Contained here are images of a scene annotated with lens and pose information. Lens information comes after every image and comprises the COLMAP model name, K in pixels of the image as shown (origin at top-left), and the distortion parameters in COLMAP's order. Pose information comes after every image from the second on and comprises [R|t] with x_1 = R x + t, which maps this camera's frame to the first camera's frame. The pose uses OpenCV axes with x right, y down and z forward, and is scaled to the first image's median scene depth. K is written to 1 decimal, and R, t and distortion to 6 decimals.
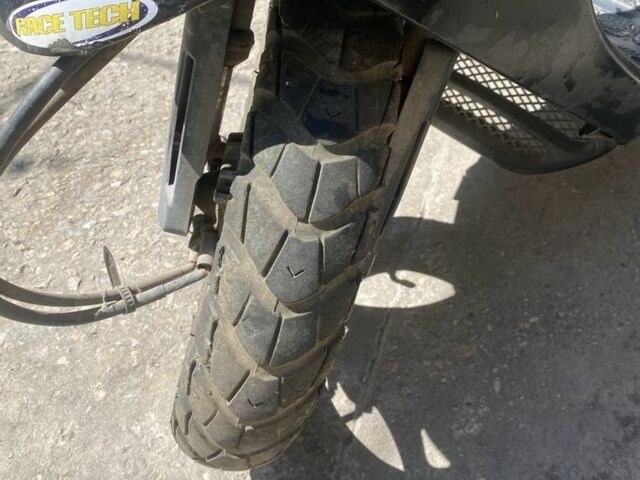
lens RADIAL K [[632.3, 0, 320.4], [0, 632.3, 258.9], [0, 0, 1]] dist [0.113179, -0.343455]
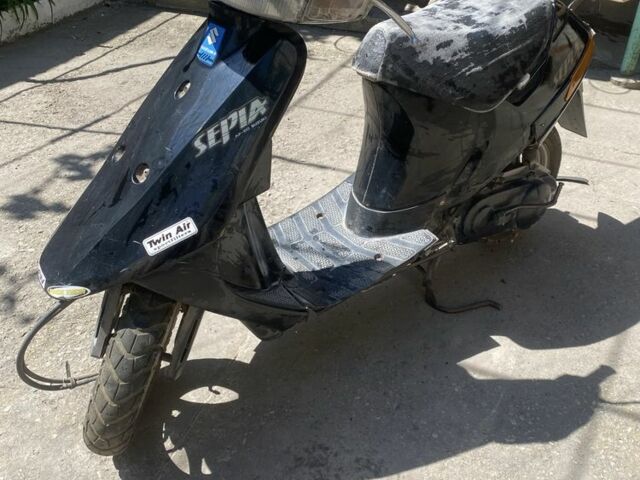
lens RADIAL K [[682.5, 0, 320.0], [0, 682.5, 240.0], [0, 0, 1]] dist [-0.004693, -0.007792]
pose [[0.998384, 0.056258, 0.007985, 0.494727], [-0.052454, 0.966522, -0.251164, 0.115387], [-0.021848, 0.250339, 0.967912, -1.412348]]
